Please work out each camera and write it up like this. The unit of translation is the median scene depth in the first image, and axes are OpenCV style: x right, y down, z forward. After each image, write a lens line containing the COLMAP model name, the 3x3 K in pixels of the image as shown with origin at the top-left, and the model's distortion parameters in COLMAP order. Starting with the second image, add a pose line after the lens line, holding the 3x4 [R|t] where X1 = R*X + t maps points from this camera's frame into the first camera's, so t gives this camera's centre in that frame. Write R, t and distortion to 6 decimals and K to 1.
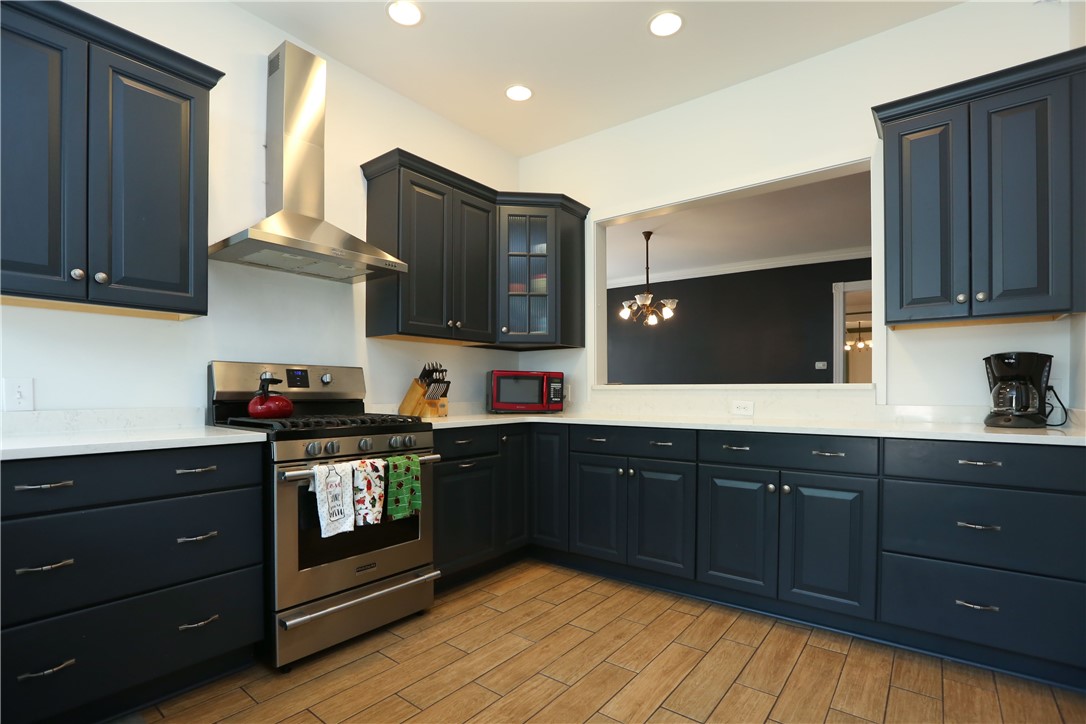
lens RADIAL K [[530.6, 0, 535.6], [0, 530.6, 400.9], [0, 0, 1]] dist [-0.001275, 0.000559]
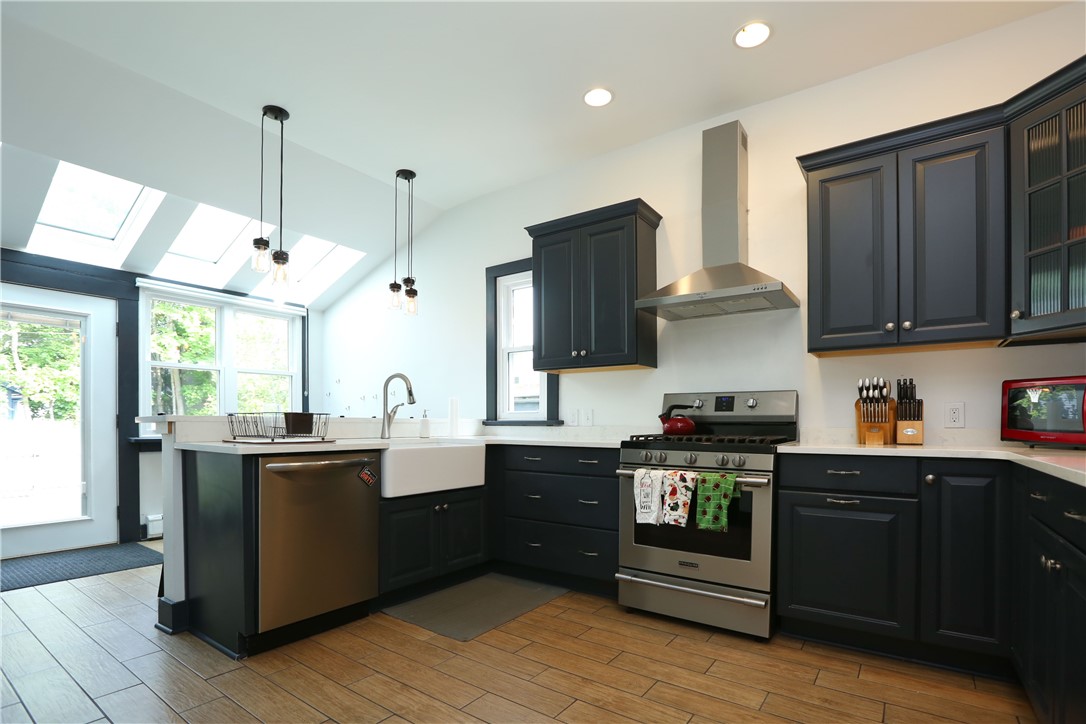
lens RADIAL K [[530.6, 0, 535.6], [0, 530.6, 400.9], [0, 0, 1]] dist [-0.001275, 0.000559]
pose [[0.034941, -0.039609, -0.998604, 0.845595], [-0.011128, 0.999137, -0.040020, 0.004594], [0.999327, 0.012510, 0.034470, 0.612196]]
